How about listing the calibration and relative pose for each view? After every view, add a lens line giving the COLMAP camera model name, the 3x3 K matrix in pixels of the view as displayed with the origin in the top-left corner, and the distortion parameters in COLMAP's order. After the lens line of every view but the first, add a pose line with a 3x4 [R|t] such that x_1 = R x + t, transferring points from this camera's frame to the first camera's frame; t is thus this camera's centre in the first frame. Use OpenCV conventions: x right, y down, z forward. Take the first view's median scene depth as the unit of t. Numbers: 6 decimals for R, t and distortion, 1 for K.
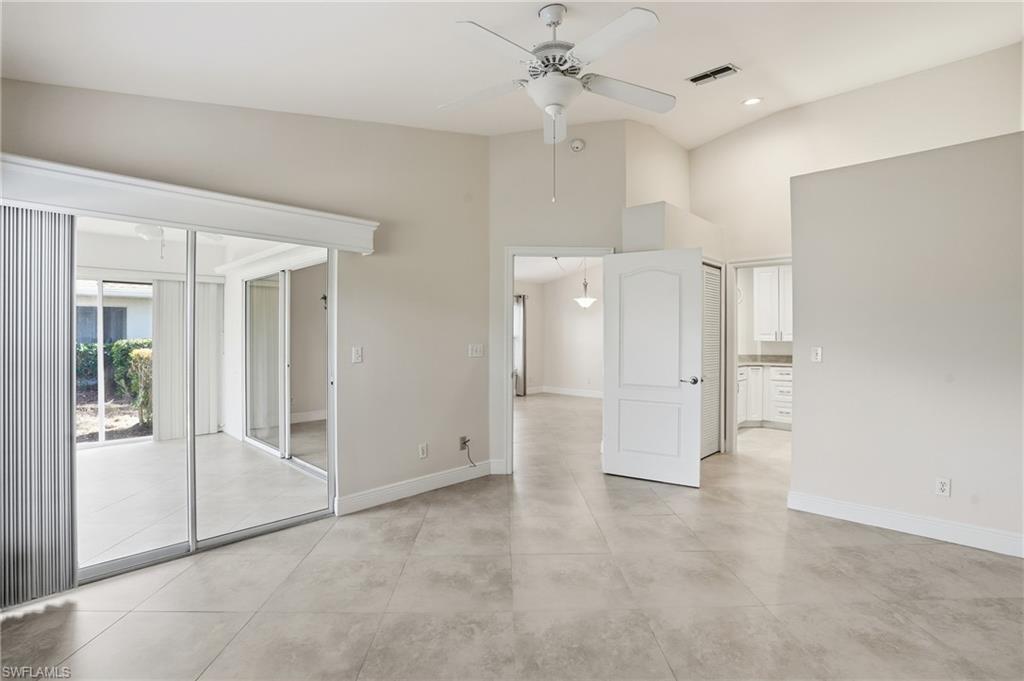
lens RADIAL K [[479.7, 0, 514.6], [0, 479.7, 340.5], [0, 0, 1]] dist [-0.061728, 0.022167]
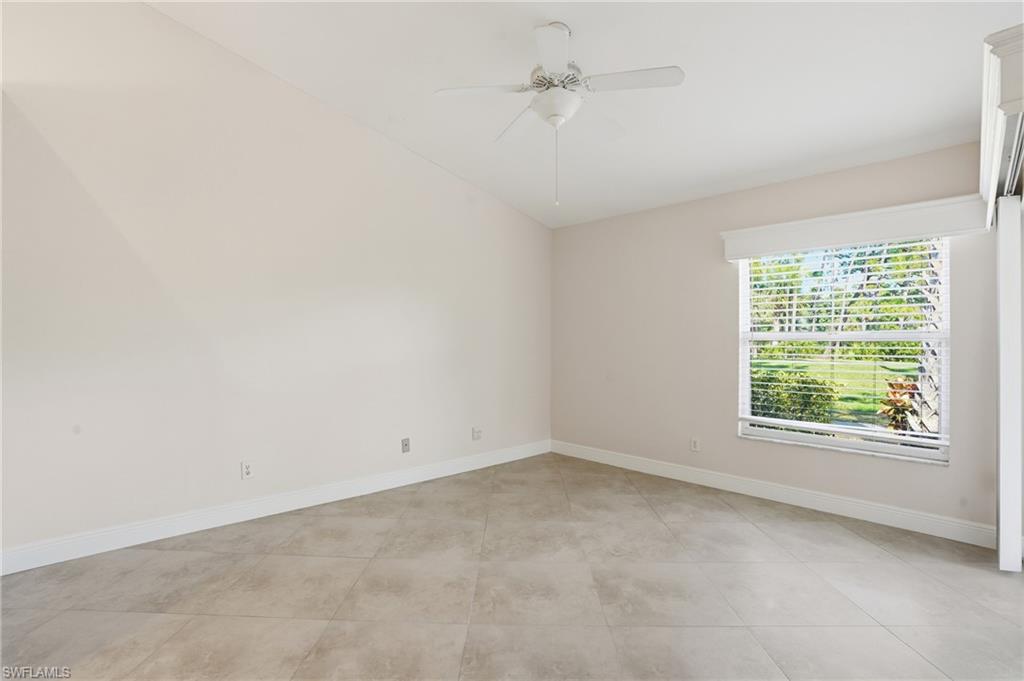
lens RADIAL K [[479.7, 0, 514.6], [0, 479.7, 340.5], [0, 0, 1]] dist [-0.061728, 0.022167]
pose [[-0.999435, -0.009901, 0.032119, 0.145385], [-0.009586, 0.999905, 0.009930, 0.008784], [-0.032214, 0.009616, -0.999435, 2.140184]]
